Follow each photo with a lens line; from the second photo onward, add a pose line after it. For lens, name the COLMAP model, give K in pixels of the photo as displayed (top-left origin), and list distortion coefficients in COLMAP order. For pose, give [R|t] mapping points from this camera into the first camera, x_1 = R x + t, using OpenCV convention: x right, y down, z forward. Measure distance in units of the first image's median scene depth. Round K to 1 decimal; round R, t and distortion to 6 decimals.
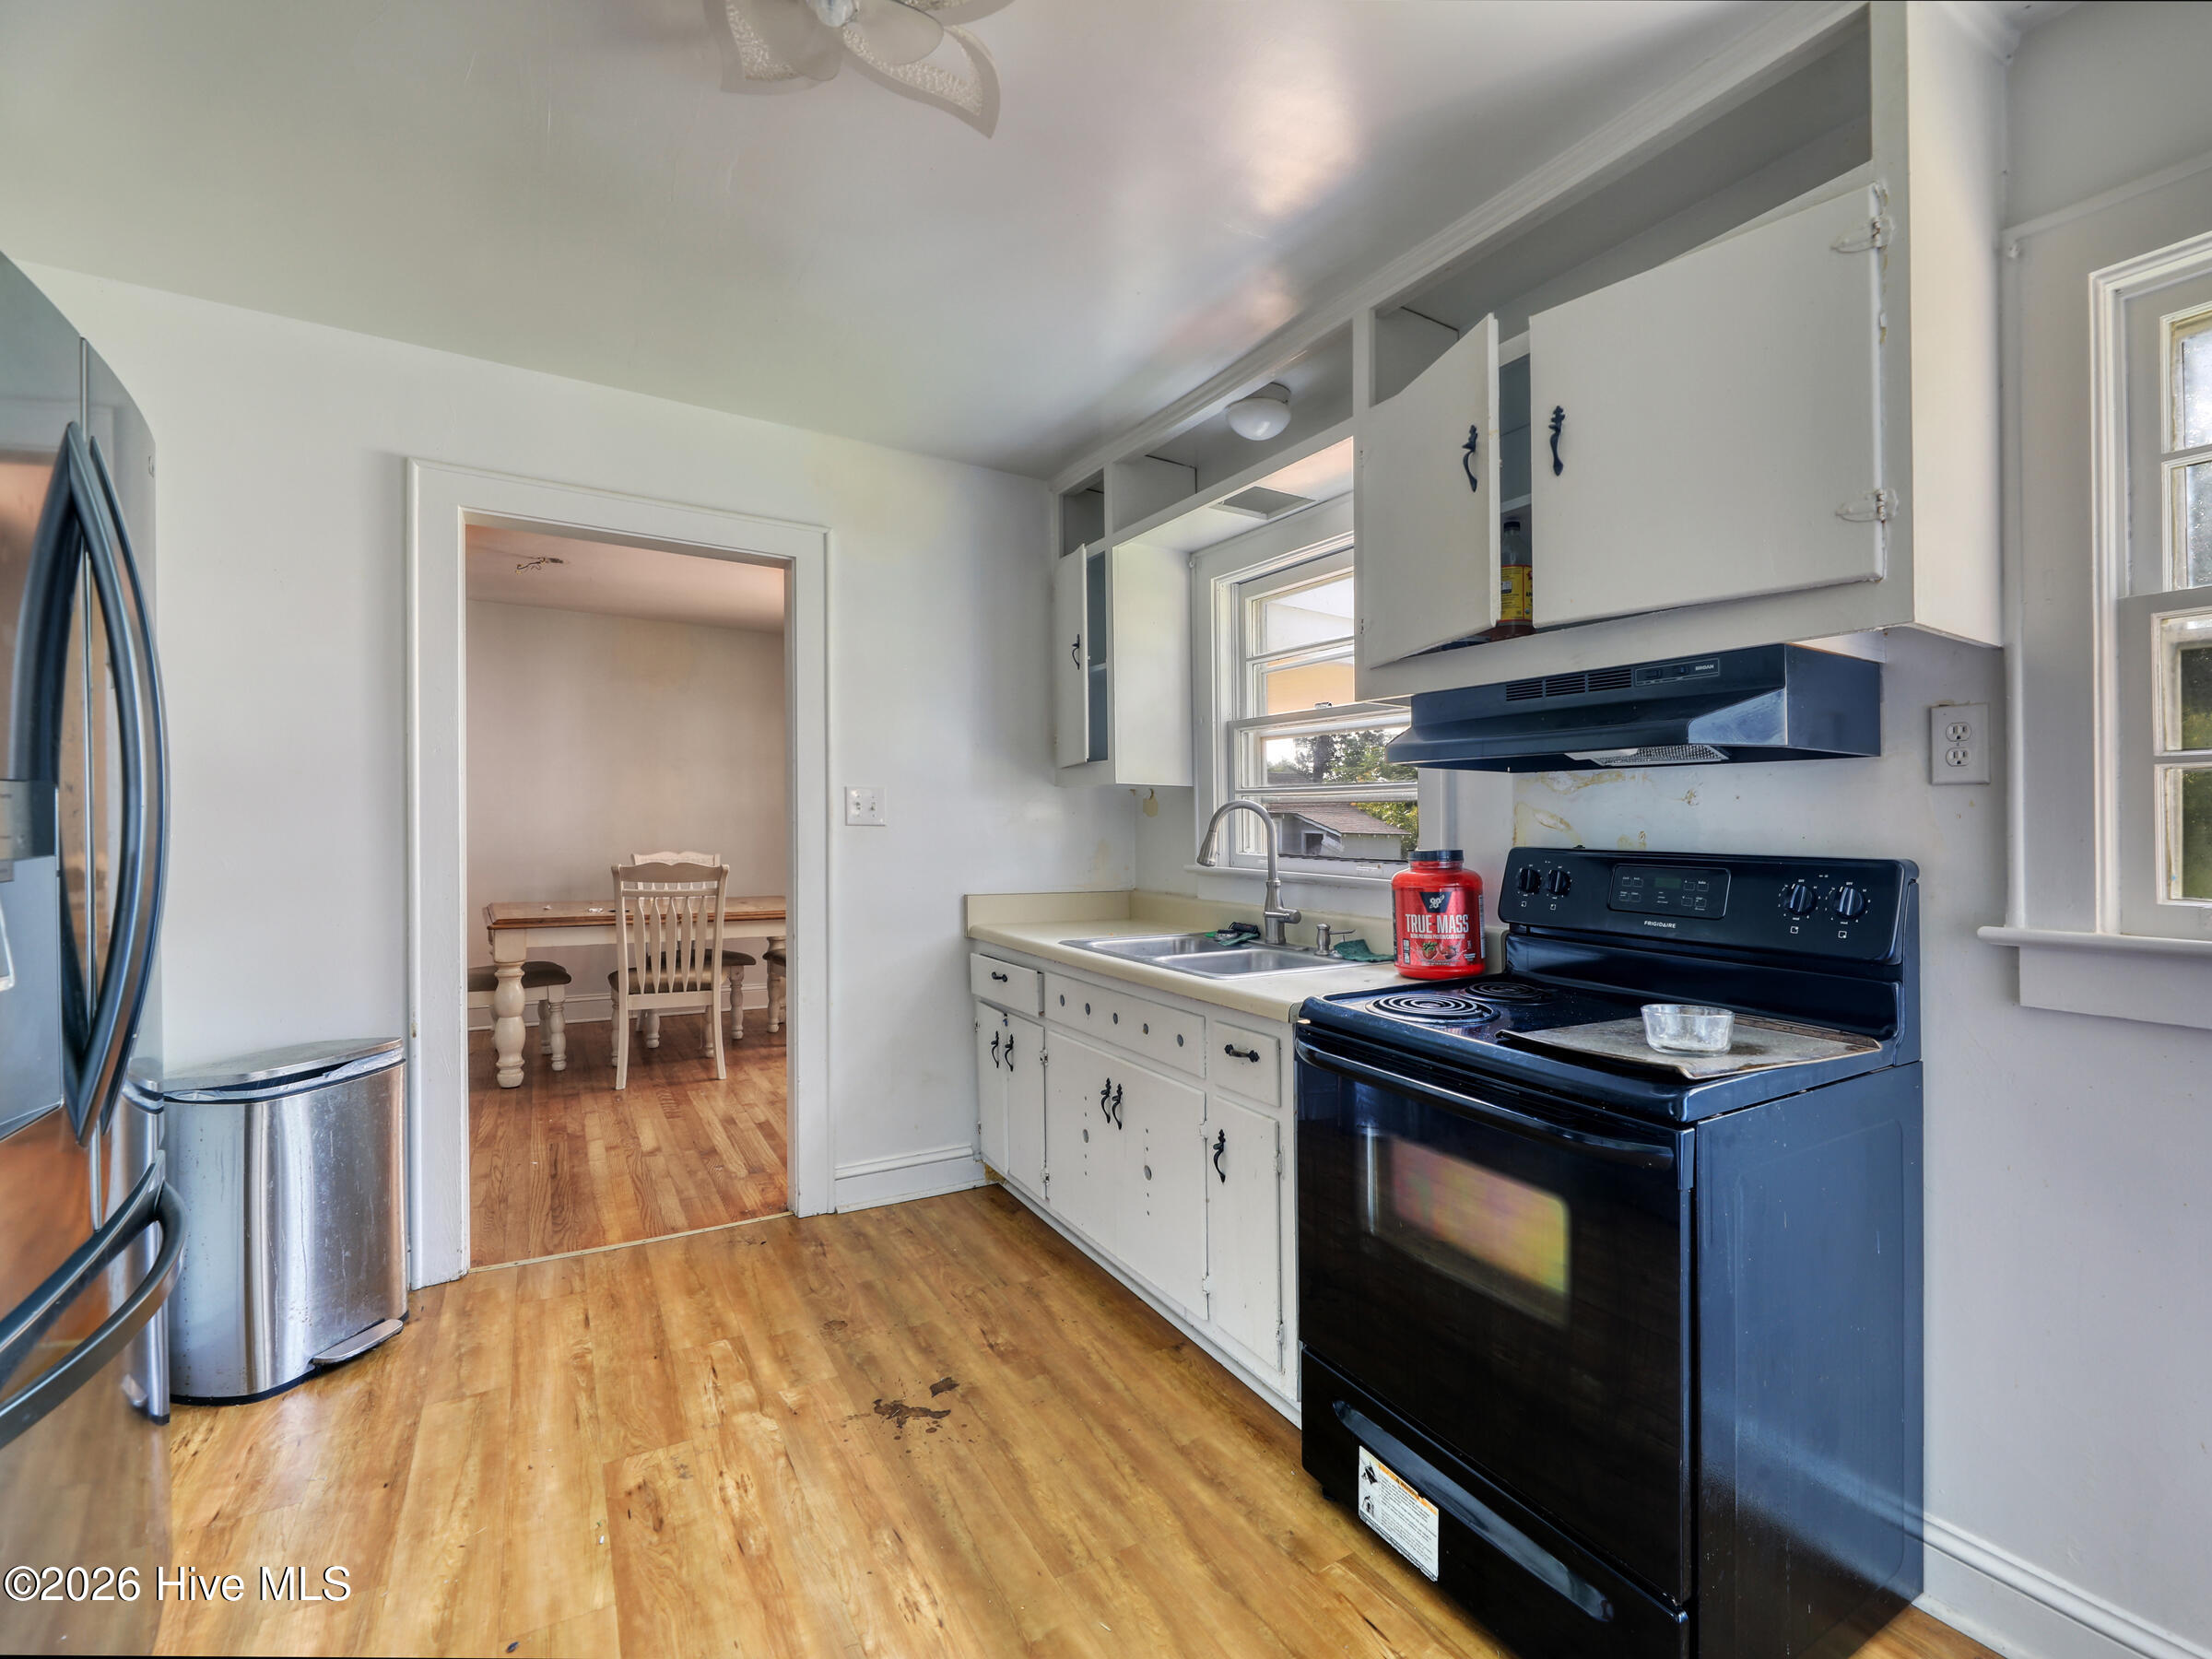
lens RADIAL K [[966.1, 0, 1119.5], [0, 966.1, 823.9], [0, 0, 1]] dist [-0.005211, -0.000165]
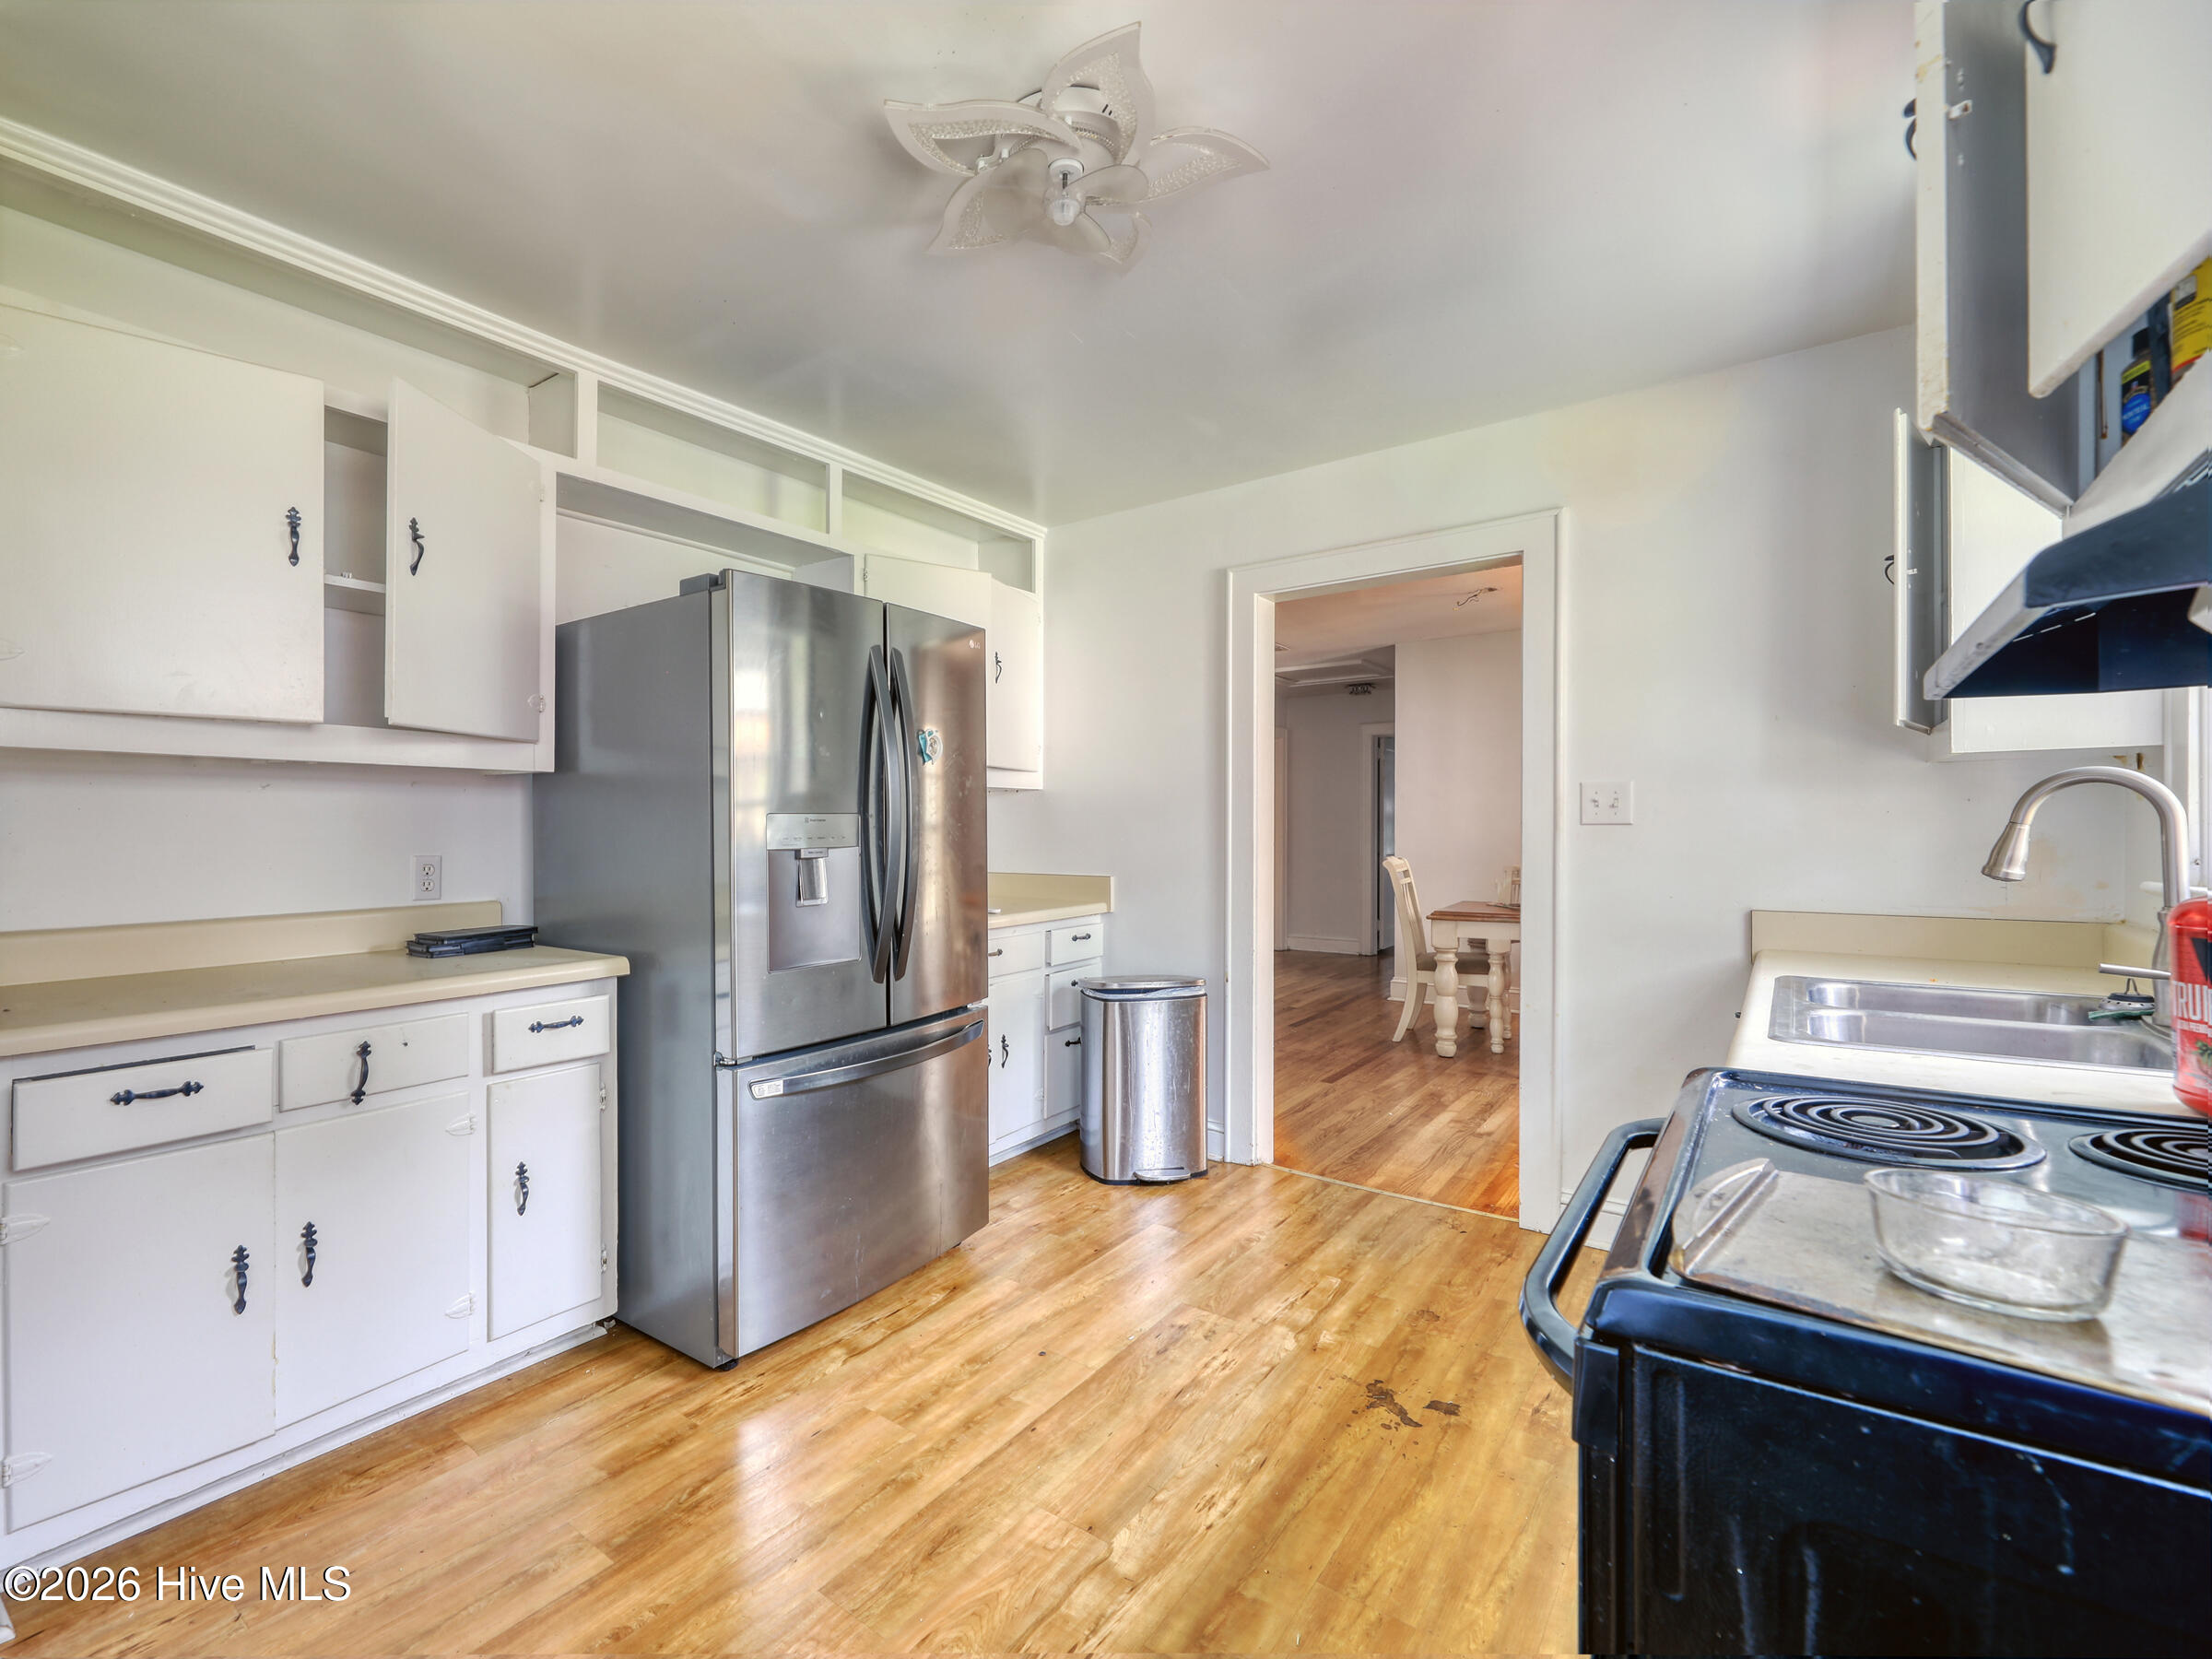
lens RADIAL K [[966.1, 0, 1066.9], [0, 966.1, 831.4], [0, 0, 1]] dist [-0.005211, -0.000165]
pose [[0.390513, -0.012727, -0.920509, 0.529233], [0.013180, 0.999879, -0.008233, 0.013462], [0.920503, -0.008917, 0.390634, 0.271132]]
